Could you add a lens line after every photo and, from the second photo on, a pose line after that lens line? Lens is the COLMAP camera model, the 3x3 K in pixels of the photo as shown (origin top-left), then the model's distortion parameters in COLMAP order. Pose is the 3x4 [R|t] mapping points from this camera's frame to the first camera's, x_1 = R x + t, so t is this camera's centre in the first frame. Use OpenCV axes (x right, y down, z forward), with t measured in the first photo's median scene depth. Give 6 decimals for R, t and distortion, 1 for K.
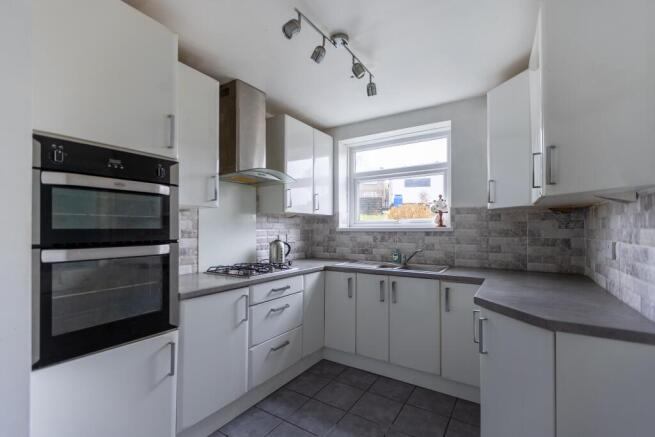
lens RADIAL K [[293.3, 0, 327.5], [0, 293.3, 218.5], [0, 0, 1]] dist [-0.000491, 0.000178]
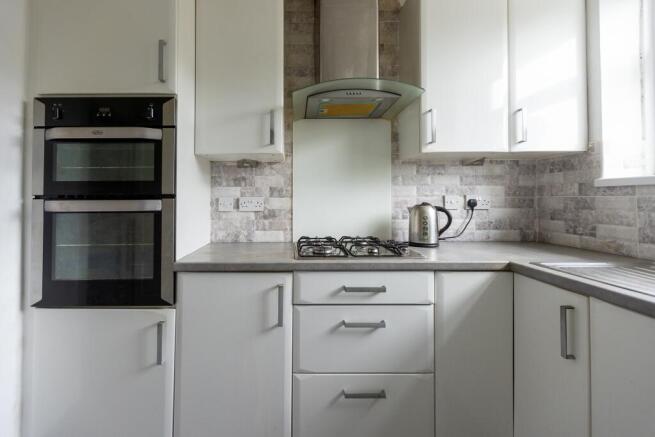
lens RADIAL K [[305.0, 0, 326.9], [0, 305.0, 189.5], [0, 0, 1]] dist [0.001594, 0.000308]
pose [[0.541947, -0.029973, -0.839878, 0.281464], [0.034024, 0.999327, -0.013709, 0.058455], [0.839724, -0.021146, 0.542602, 0.625683]]
